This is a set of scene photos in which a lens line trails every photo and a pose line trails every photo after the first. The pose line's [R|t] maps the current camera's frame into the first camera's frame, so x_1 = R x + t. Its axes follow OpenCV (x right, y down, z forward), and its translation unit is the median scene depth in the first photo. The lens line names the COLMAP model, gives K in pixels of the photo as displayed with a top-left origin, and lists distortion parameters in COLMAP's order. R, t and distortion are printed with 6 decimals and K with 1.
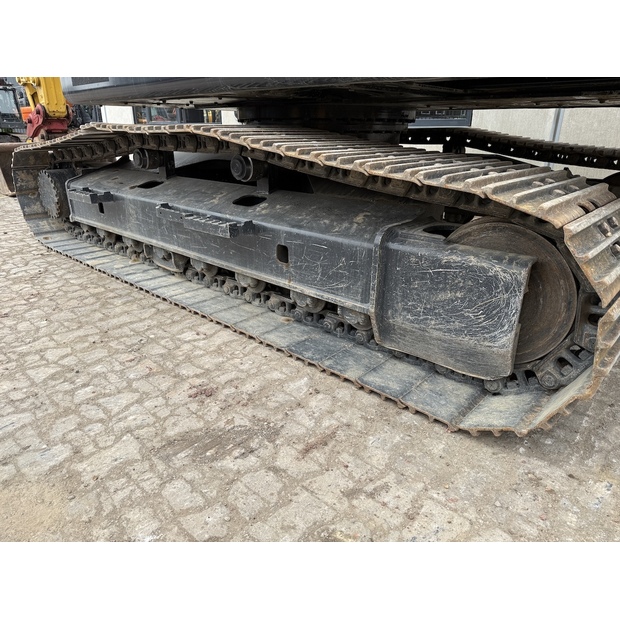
lens RADIAL K [[435.8, 0, 305.6], [0, 435.8, 308.3], [0, 0, 1]] dist [0.050703, -0.067232]
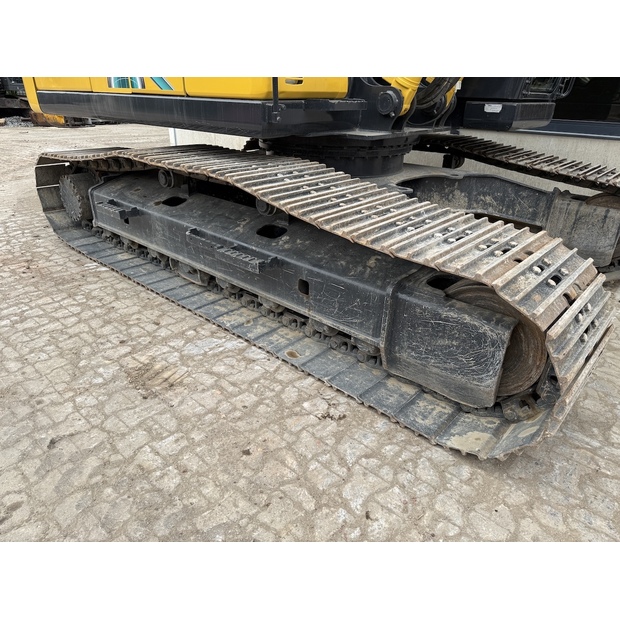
lens RADIAL K [[435.8, 0, 305.3], [0, 435.8, 308.0], [0, 0, 1]] dist [0.050703, -0.067232]
pose [[0.999675, 0.013107, 0.021852, -0.080425], [-0.014774, 0.996845, 0.077989, -0.174976], [-0.020761, -0.078286, 0.996715, -0.173862]]
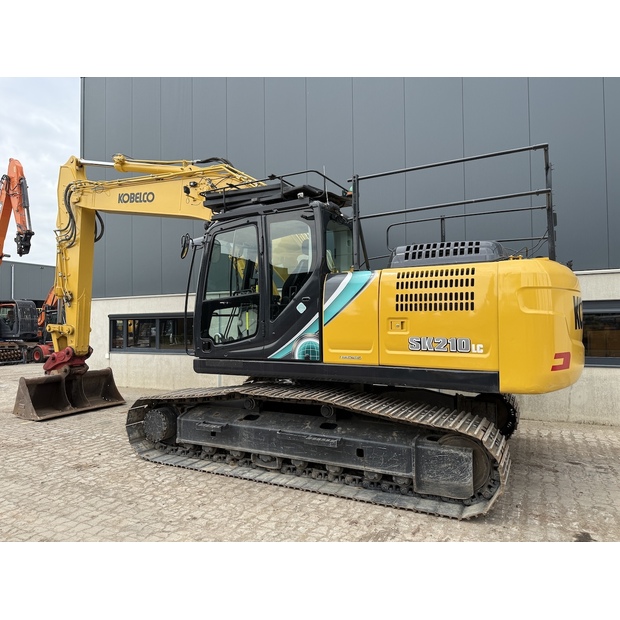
lens RADIAL K [[435.8, 0, 310.6], [0, 435.8, 309.7], [0, 0, 1]] dist [0.050703, -0.067232]
pose [[0.966089, -0.004332, 0.258174, -0.923501], [0.108021, 0.914942, -0.388862, 0.044393], [-0.234529, 0.403563, 0.884383, -1.239971]]
